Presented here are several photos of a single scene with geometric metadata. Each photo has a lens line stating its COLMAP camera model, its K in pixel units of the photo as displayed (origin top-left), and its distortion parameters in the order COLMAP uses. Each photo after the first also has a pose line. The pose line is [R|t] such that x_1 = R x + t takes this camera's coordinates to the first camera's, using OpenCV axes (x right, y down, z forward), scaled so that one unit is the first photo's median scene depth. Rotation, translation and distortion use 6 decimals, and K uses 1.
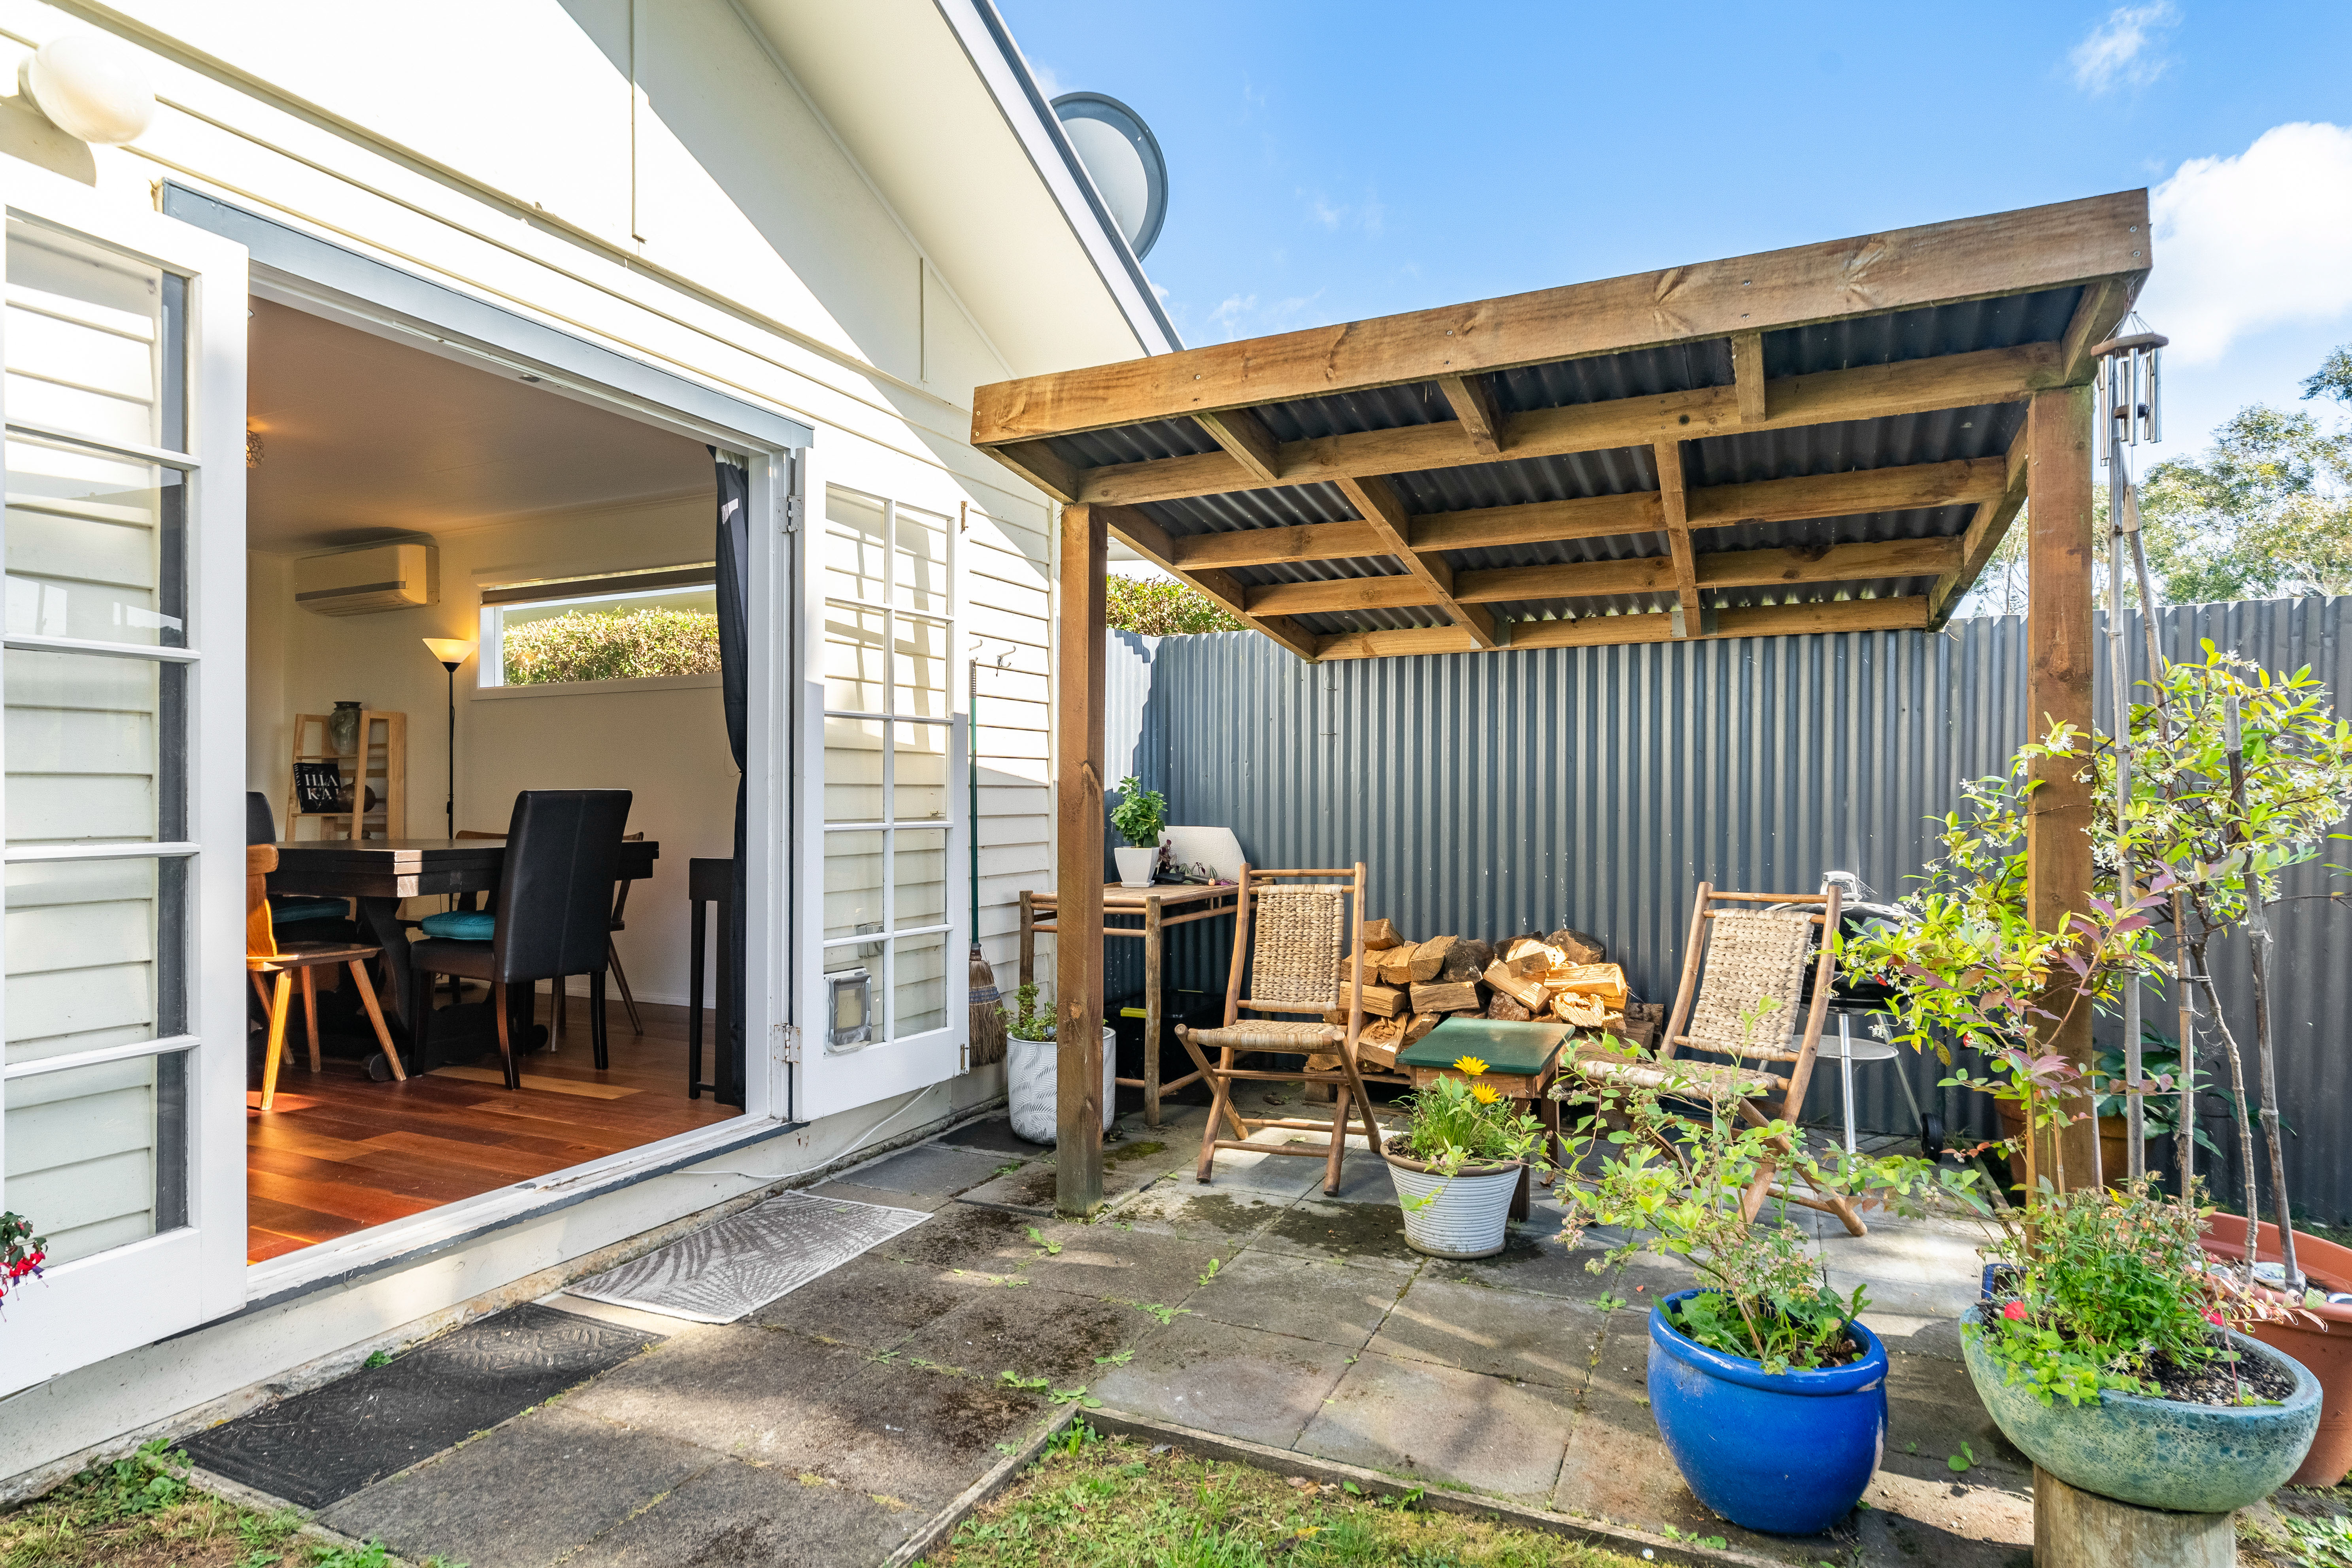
lens RADIAL K [[1239.7, 0, 1180.8], [0, 1239.7, 796.7], [0, 0, 1]] dist [-0.020969, -0.000164]
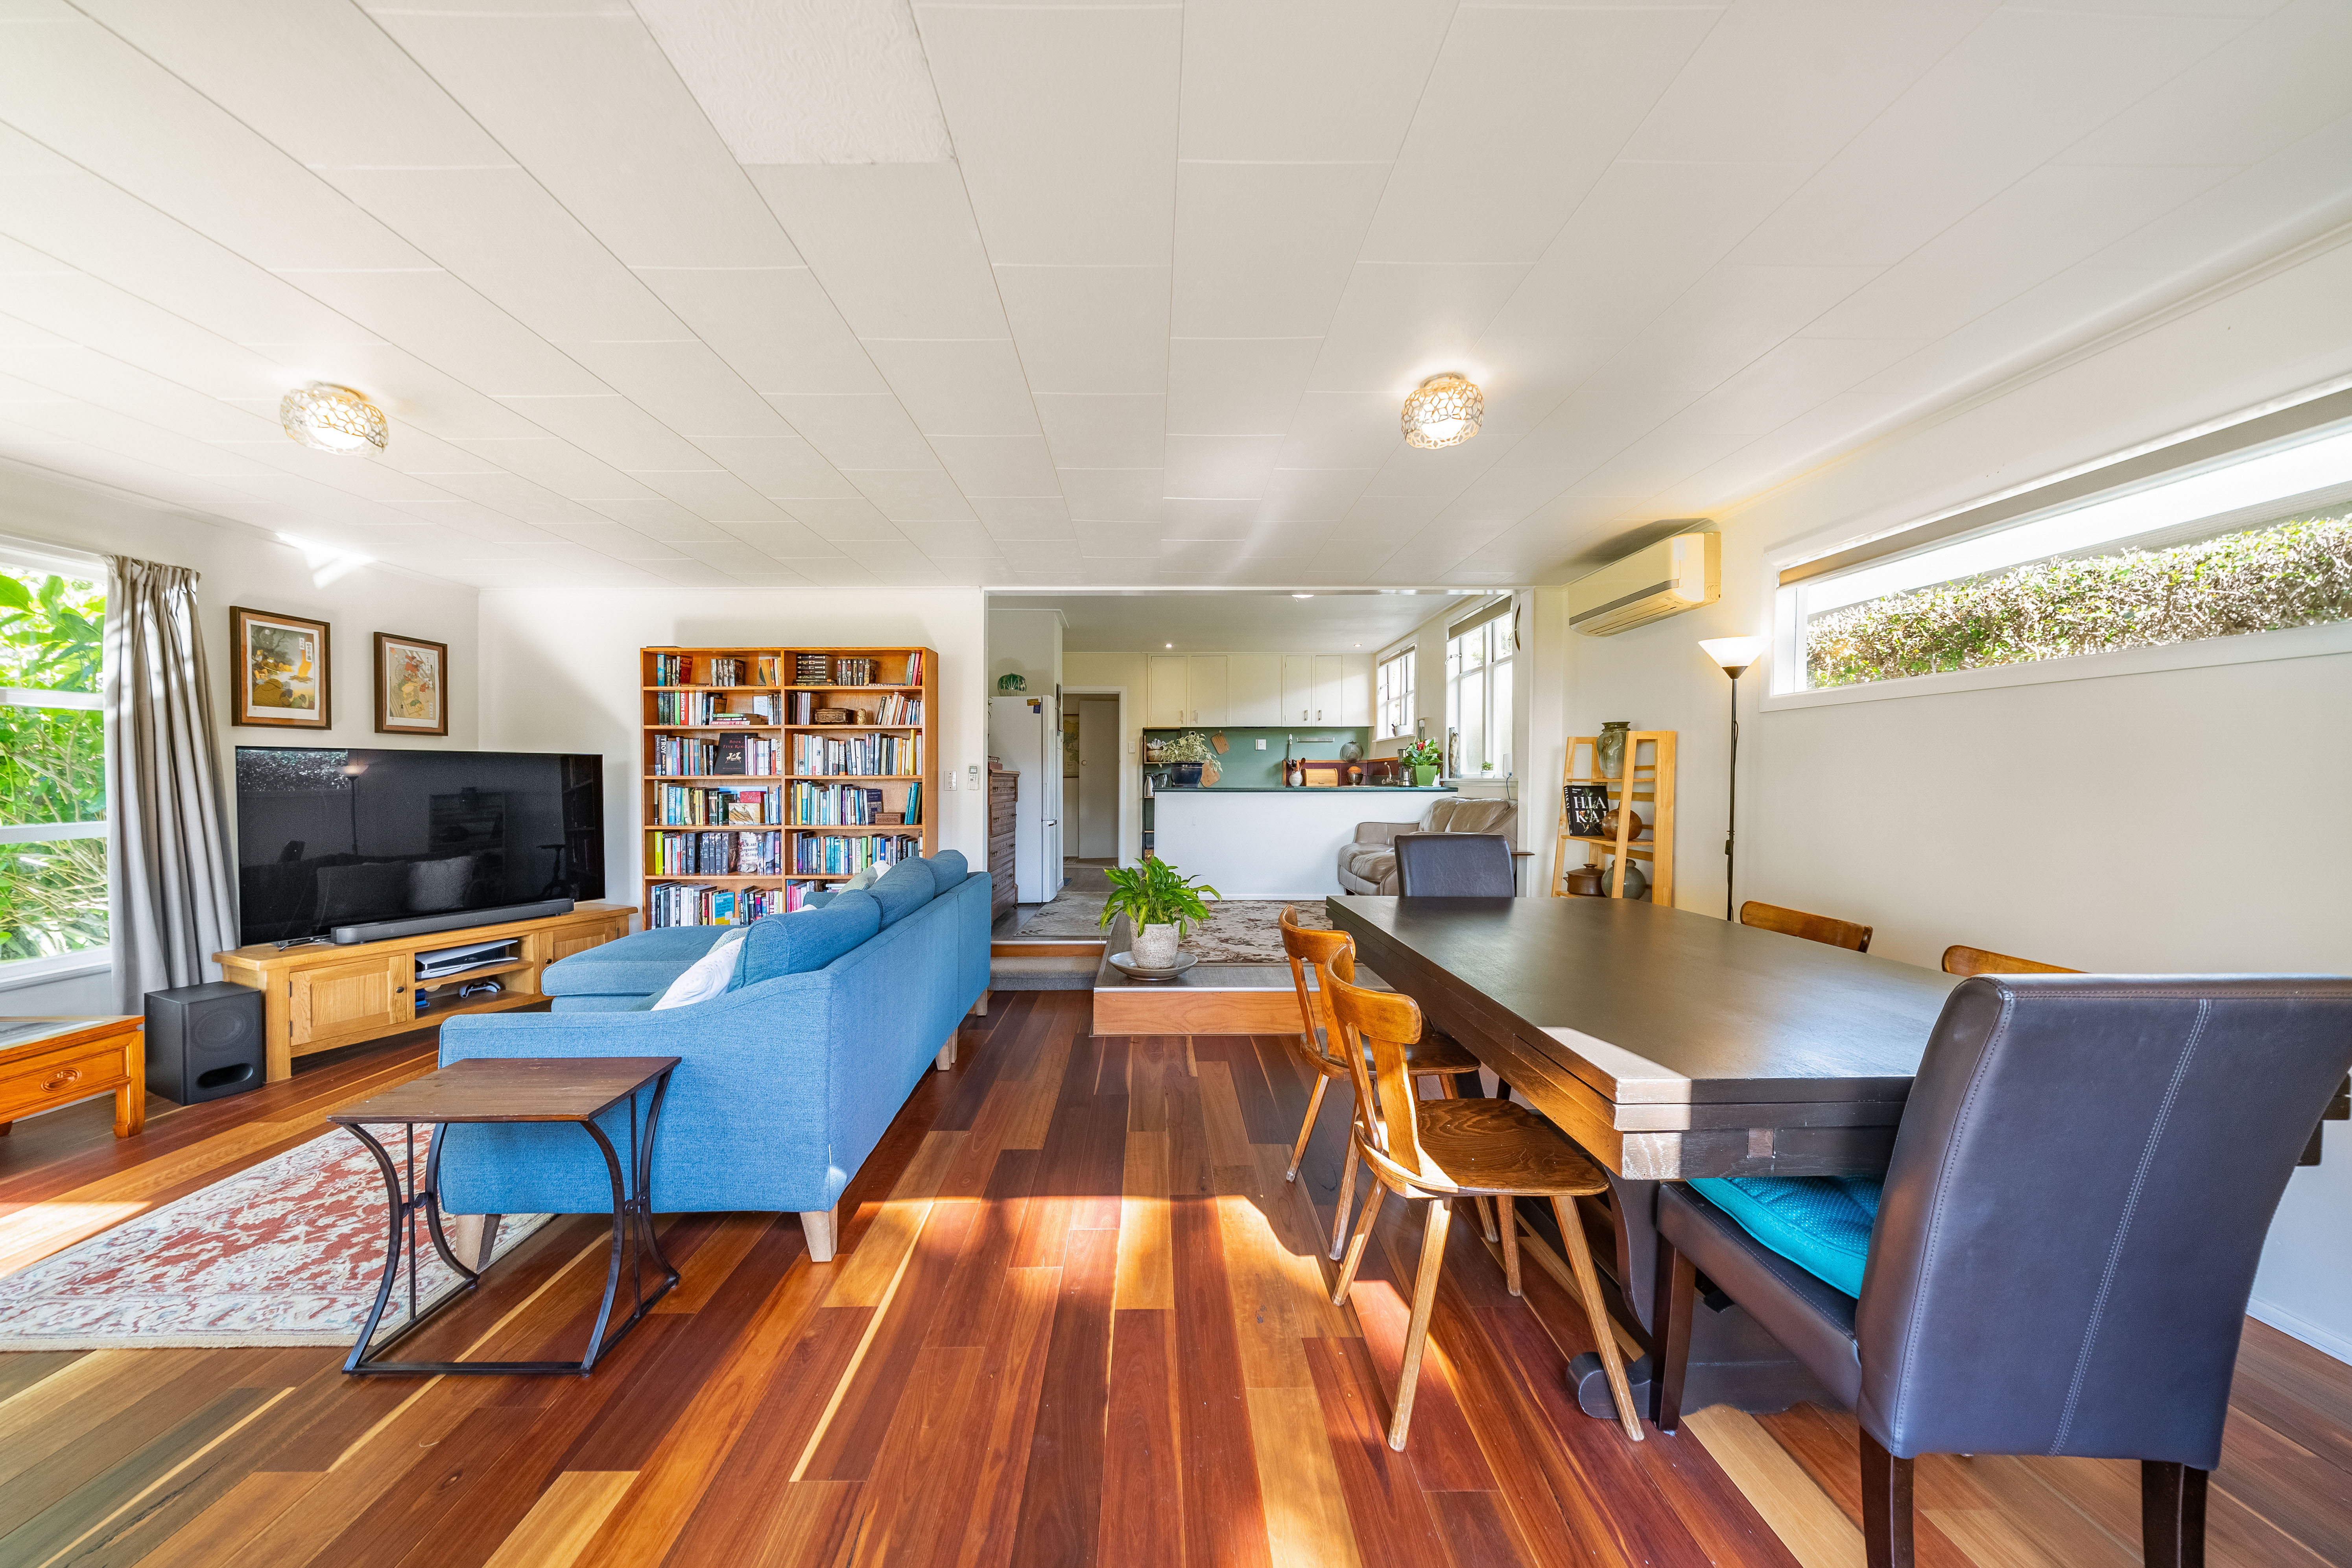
lens RADIAL K [[809.7, 0, 1171.5], [0, 809.7, 800.3], [0, 0, 1]] dist [-0.002215, -0.000021]
pose [[0.431816, 0.028604, -0.901508, -0.261956], [-0.006769, 0.999572, 0.028473, -0.032760], [0.901936, -0.006193, 0.431824, 0.422241]]
